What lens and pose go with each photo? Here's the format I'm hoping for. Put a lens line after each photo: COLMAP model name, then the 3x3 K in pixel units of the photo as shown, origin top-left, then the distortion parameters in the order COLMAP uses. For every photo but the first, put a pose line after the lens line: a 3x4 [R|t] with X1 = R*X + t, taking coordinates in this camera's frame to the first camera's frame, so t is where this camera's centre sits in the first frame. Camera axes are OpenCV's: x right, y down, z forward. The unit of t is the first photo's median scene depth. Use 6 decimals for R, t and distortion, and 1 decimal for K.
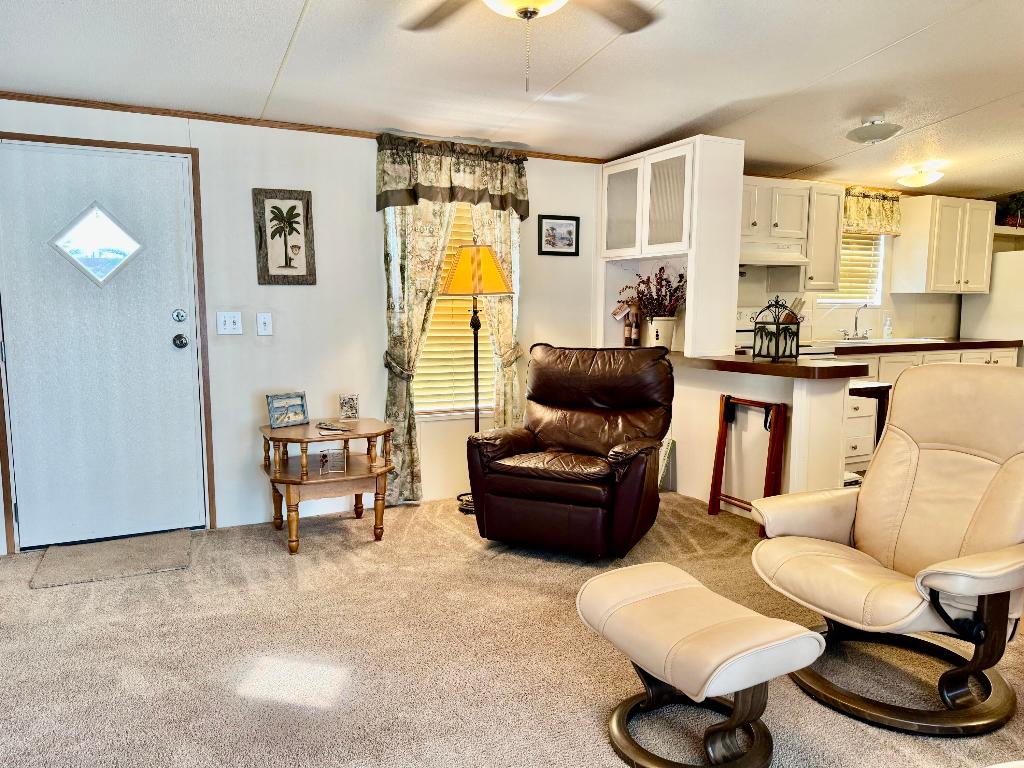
lens RADIAL K [[721.4, 0, 512.0], [0, 721.4, 384.0], [0, 0, 1]] dist [-0.005022, -0.002267]
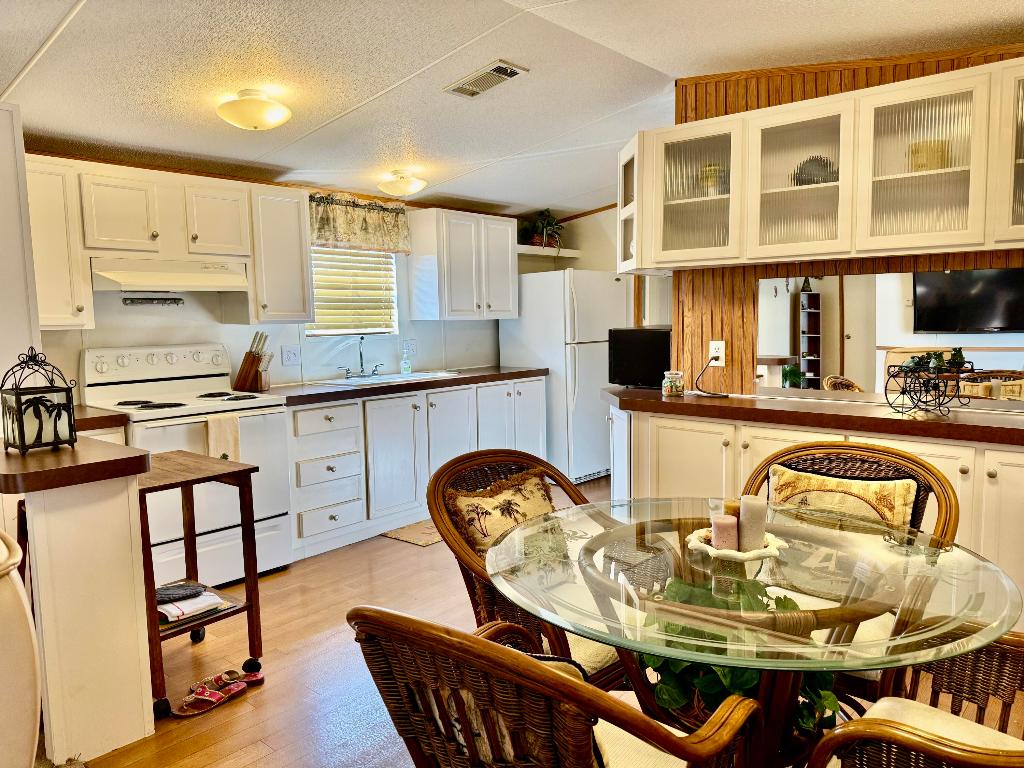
lens RADIAL K [[721.4, 0, 512.0], [0, 721.4, 384.0], [0, 0, 1]] dist [-0.005022, -0.002267]
pose [[0.919405, -0.052014, 0.389857, 0.310338], [0.059931, 0.998169, -0.008162, -0.036993], [-0.388719, 0.030869, 0.920839, 0.166295]]
